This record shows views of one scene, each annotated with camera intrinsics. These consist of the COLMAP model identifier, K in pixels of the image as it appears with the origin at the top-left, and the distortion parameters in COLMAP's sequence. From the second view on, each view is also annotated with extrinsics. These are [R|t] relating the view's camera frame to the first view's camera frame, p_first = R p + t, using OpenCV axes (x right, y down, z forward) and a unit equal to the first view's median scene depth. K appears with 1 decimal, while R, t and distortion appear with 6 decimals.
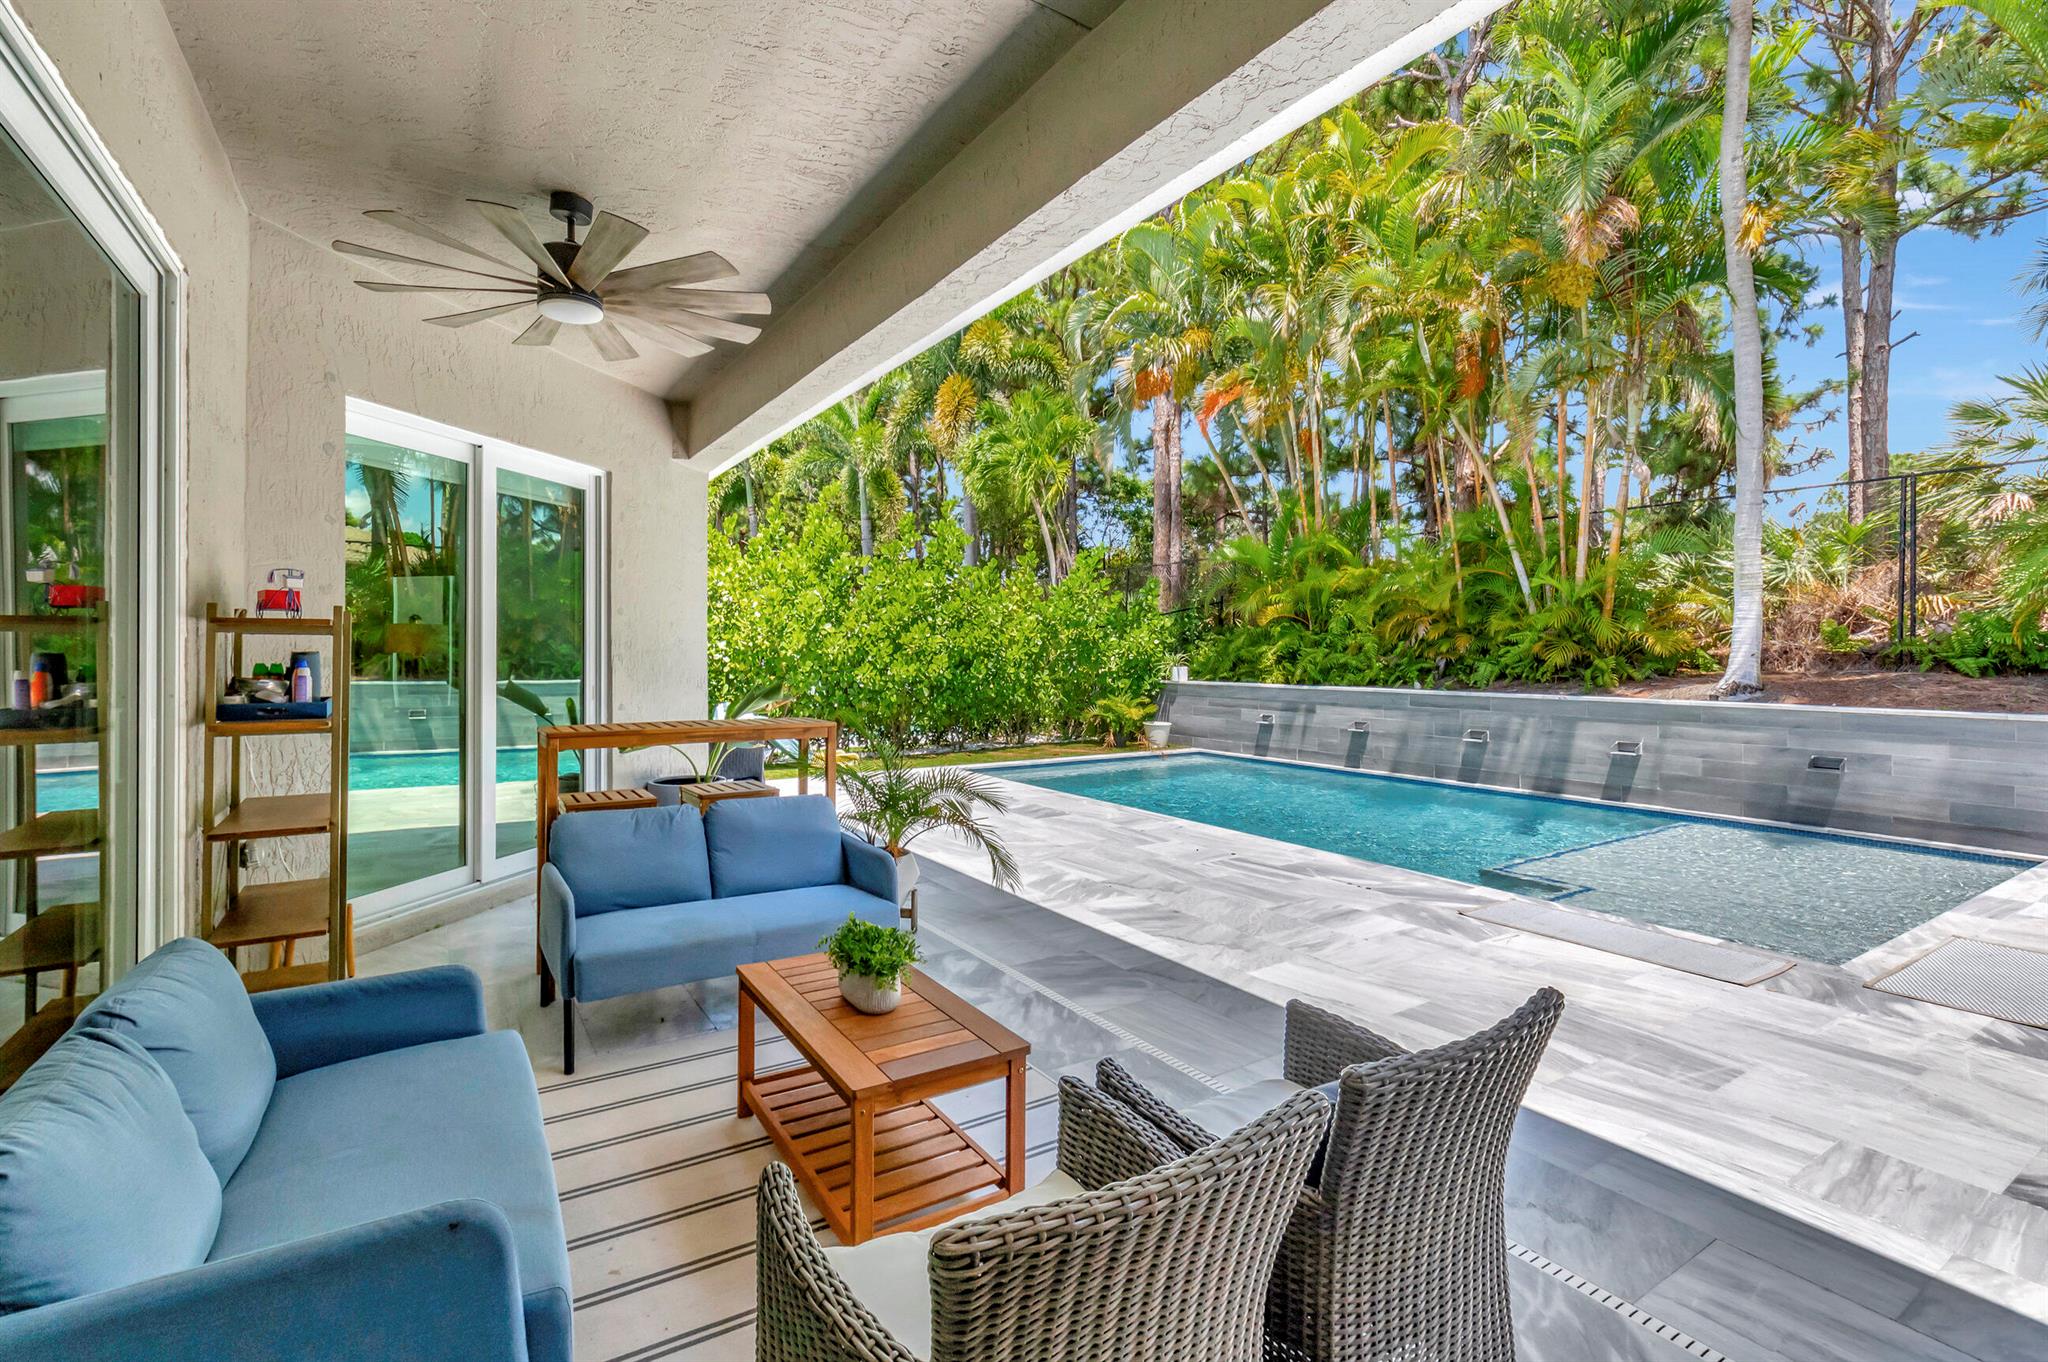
lens RADIAL K [[923.3, 0, 1008.0], [0, 923.3, 649.9], [0, 0, 1]] dist [0.001029, 0.000233]
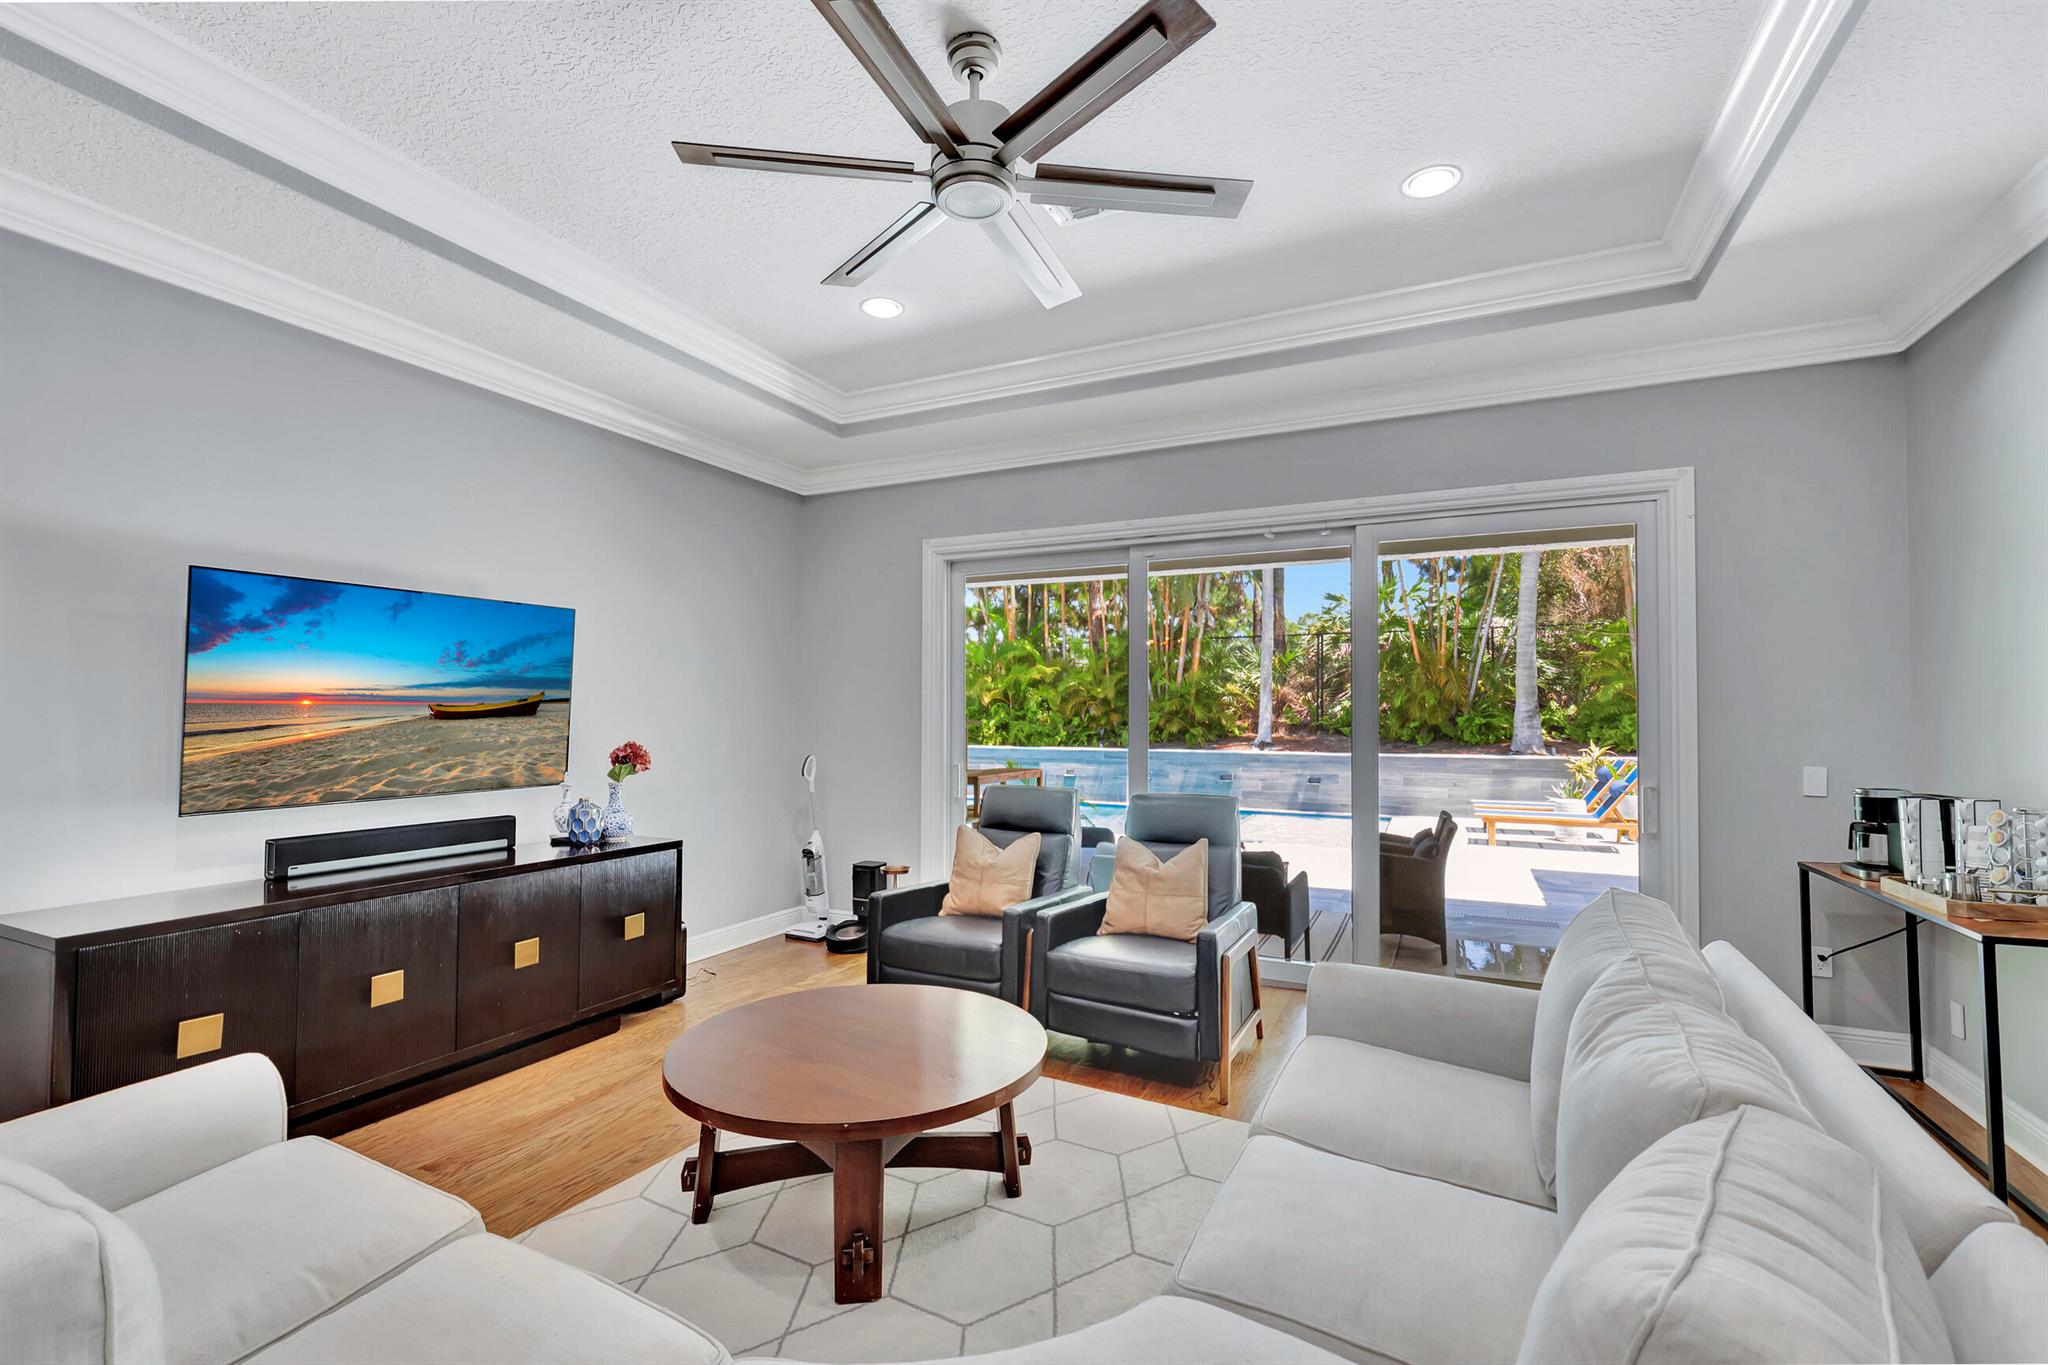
lens RADIAL K [[923.3, 0, 999.0], [0, 923.3, 706.0], [0, 0, 1]] dist [0.001029, 0.000233]
pose [[0.847728, 0.005115, 0.530407, -0.544373], [-0.001428, 0.999972, -0.007361, -0.017979], [-0.530430, 0.005483, 0.847711, -0.257402]]
